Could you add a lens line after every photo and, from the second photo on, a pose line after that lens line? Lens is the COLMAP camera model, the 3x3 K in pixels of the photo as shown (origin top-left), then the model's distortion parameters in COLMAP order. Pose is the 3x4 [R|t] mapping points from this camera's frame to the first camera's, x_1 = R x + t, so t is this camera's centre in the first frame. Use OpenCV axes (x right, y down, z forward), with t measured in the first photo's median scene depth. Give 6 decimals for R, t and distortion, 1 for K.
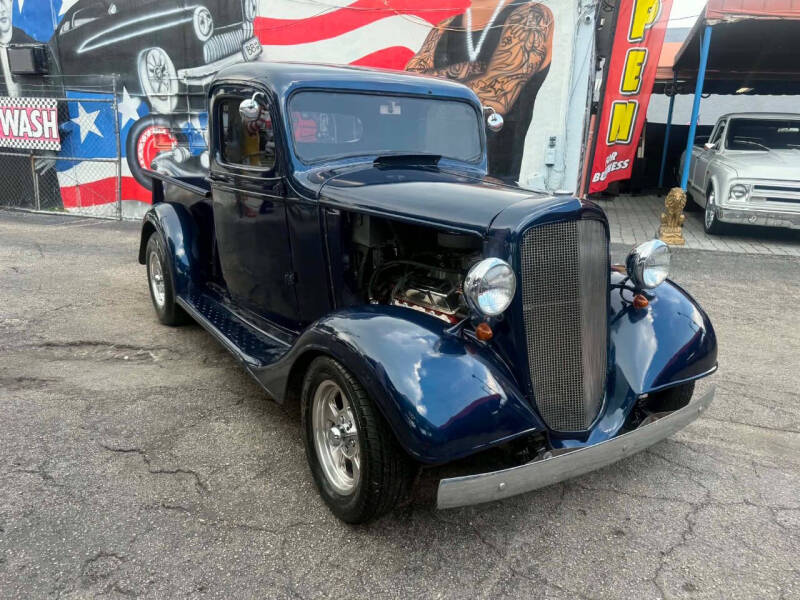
lens RADIAL K [[615.2, 0, 400.4], [0, 615.2, 315.8], [0, 0, 1]] dist [0.023491, -0.029416]
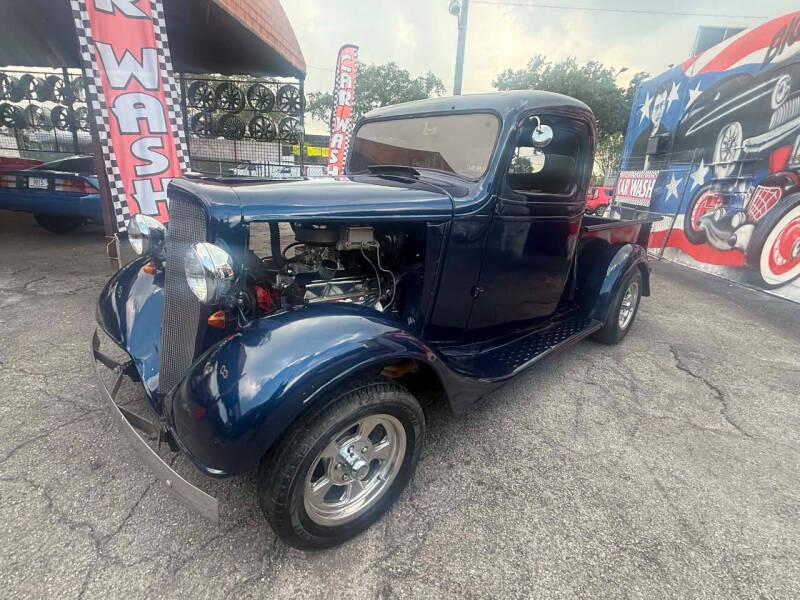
lens RADIAL K [[386.3, 0, 401.5], [0, 386.3, 305.2], [0, 0, 1]] dist [0.000894, -0.000800]
pose [[0.193753, 0.291218, -0.936831, 0.303102], [-0.333527, 0.917601, 0.216261, -0.076557], [0.922616, 0.270557, 0.274917, 0.360402]]
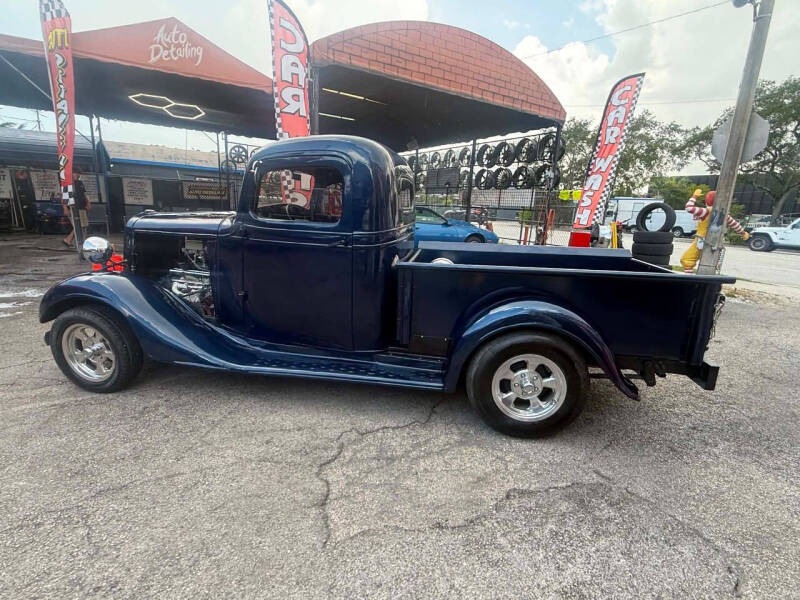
lens RADIAL K [[386.3, 0, 403.8], [0, 386.3, 307.8], [0, 0, 1]] dist [0.000894, -0.000800]
pose [[-0.647030, 0.142330, -0.749062, 0.229164], [-0.274877, 0.872816, 0.403280, -0.213821], [0.711192, 0.466834, -0.525615, 0.765745]]
